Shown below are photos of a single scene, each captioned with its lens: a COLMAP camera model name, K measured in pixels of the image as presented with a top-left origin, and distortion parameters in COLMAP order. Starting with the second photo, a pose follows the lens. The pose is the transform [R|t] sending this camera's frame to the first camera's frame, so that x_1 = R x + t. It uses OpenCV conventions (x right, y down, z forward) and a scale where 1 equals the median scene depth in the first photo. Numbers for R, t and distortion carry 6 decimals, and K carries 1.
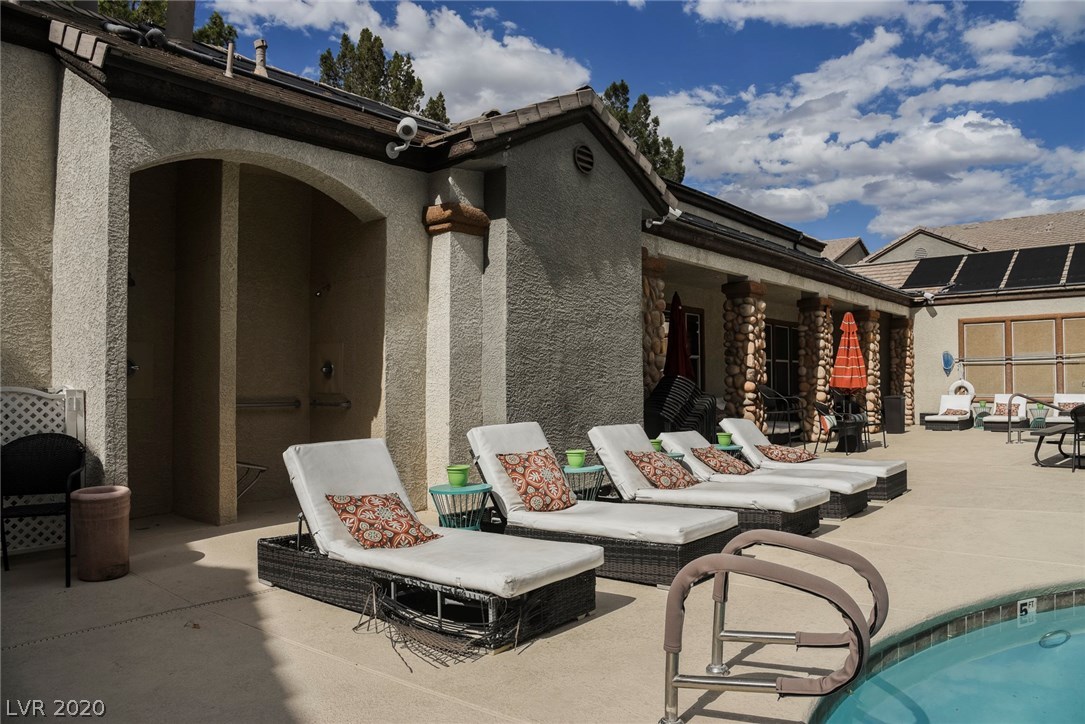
lens RADIAL K [[733.0, 0, 539.2], [0, 733.0, 370.0], [0, 0, 1]] dist [-0.120681, 0.067766]
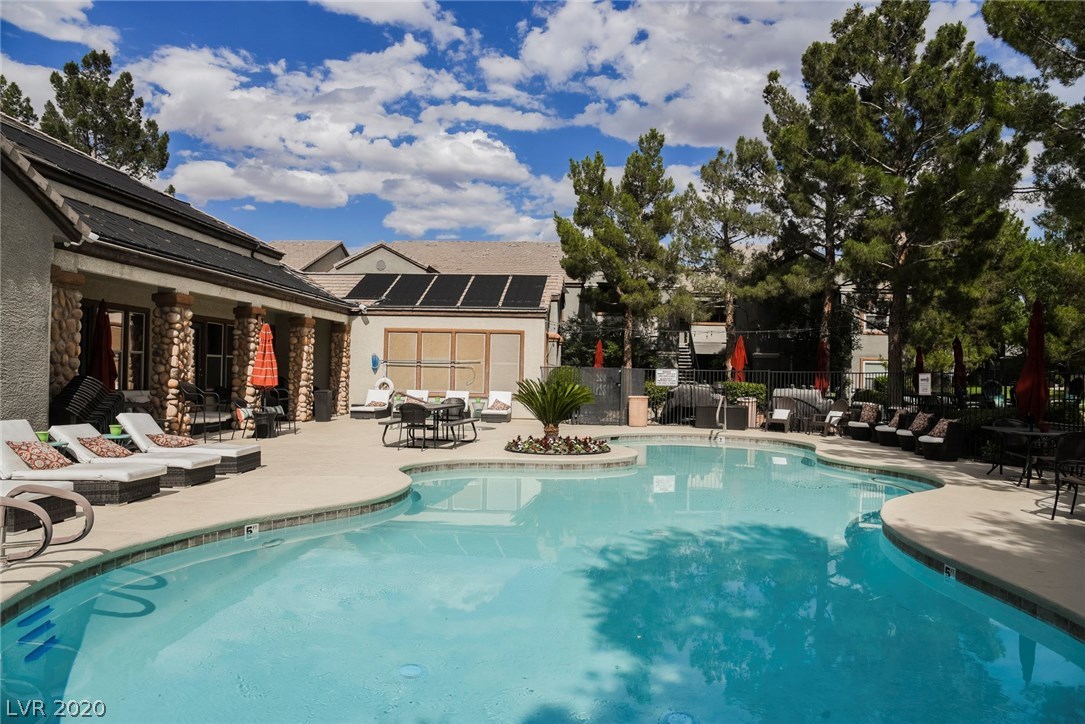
lens RADIAL K [[738.2, 0, 539.6], [0, 738.2, 367.2], [0, 0, 1]] dist [-0.119574, 0.067983]
pose [[0.794678, 0.027821, 0.606393, 0.056434], [-0.038253, 0.999259, 0.004285, -0.030476], [-0.605824, -0.026601, 0.795154, -0.274395]]
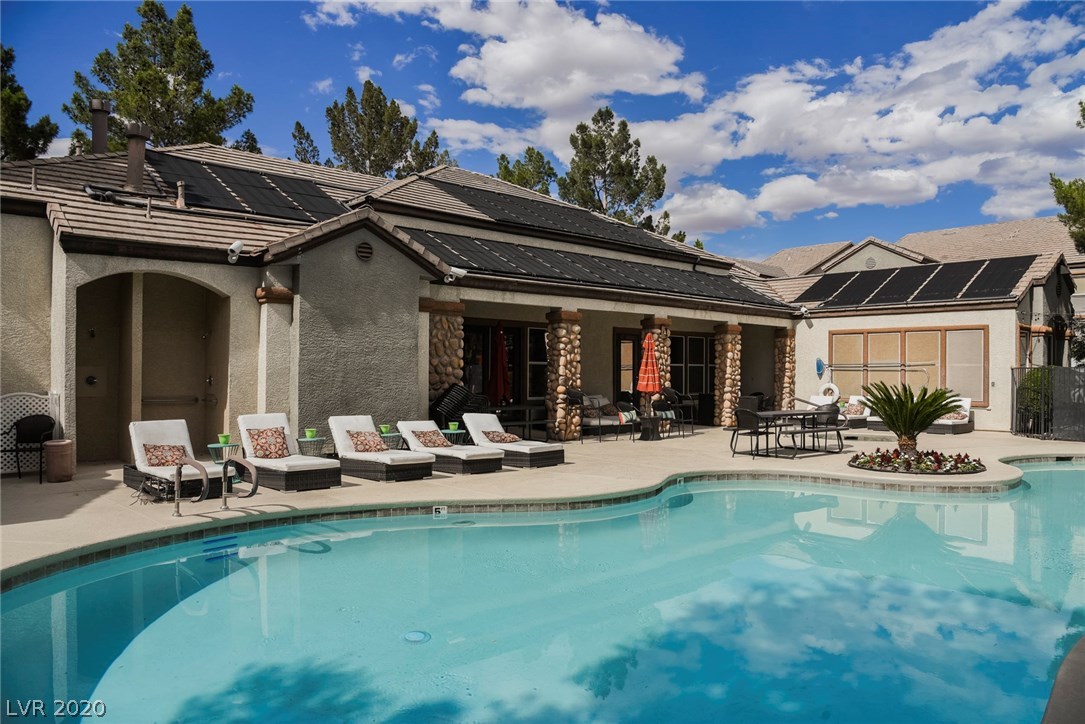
lens RADIAL K [[733.0, 0, 539.2], [0, 733.0, 370.0], [0, 0, 1]] dist [-0.120681, 0.067766]
pose [[0.993019, 0.010277, -0.117503, 0.405867], [-0.008347, 0.999822, 0.016898, -0.035878], [0.117656, -0.015800, 0.992929, -0.356513]]
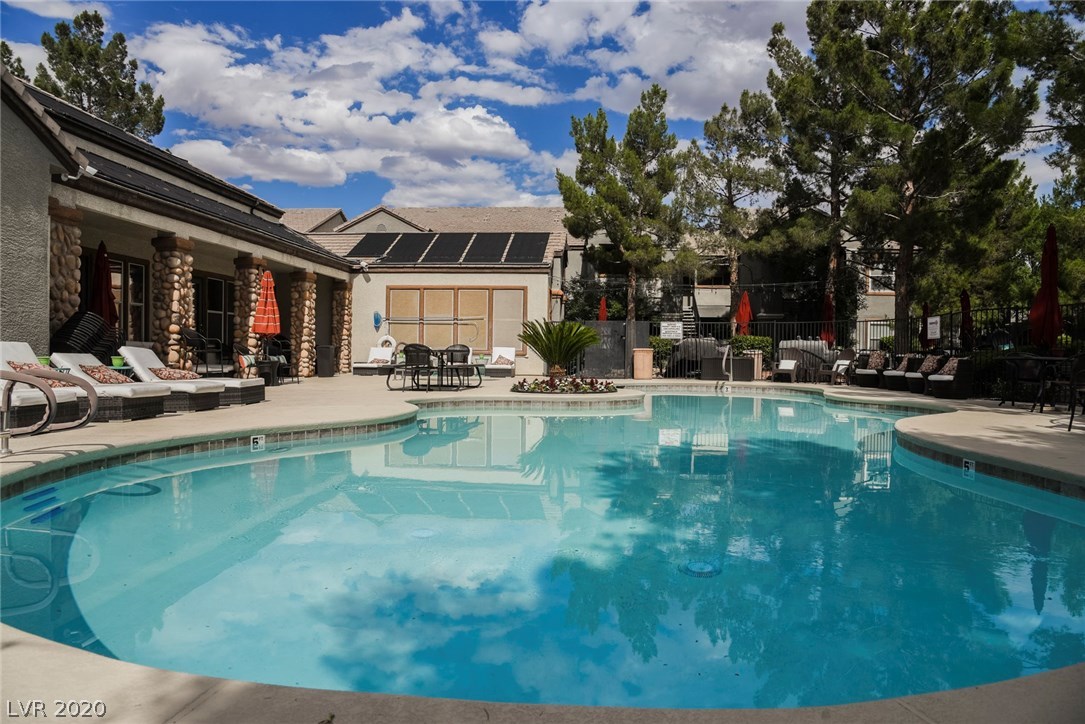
lens RADIAL K [[742.2, 0, 541.4], [0, 742.2, 366.9], [0, 0, 1]] dist [-0.121298, 0.073787]
pose [[0.794964, 0.003659, 0.606646, 0.056251], [-0.030425, 0.998964, 0.033844, 0.026813], [-0.605894, -0.045362, 0.794251, -0.270178]]
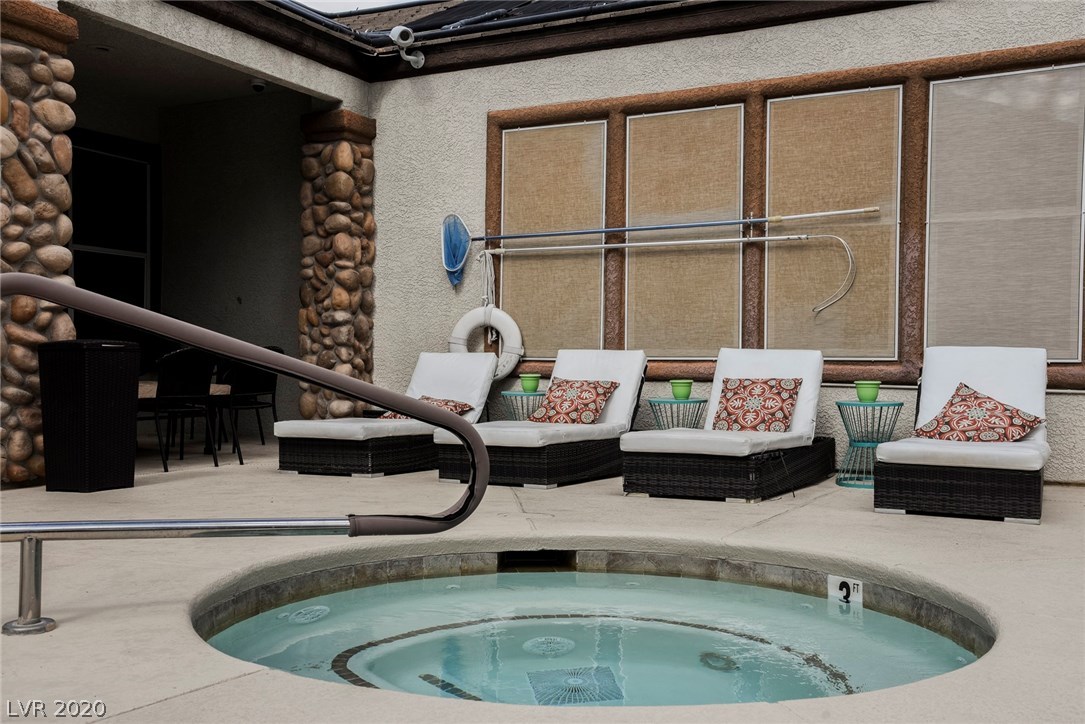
lens RADIAL K [[1070.3, 0, 542.5], [0, 1070.3, 362.0], [0, 0, 1]] dist [0.009996, 0.006343]
pose [[0.972079, 0.022210, 0.233598, 0.791157], [-0.025100, 0.999641, 0.009404, 0.052700], [-0.233306, -0.015005, 0.972288, 0.827456]]
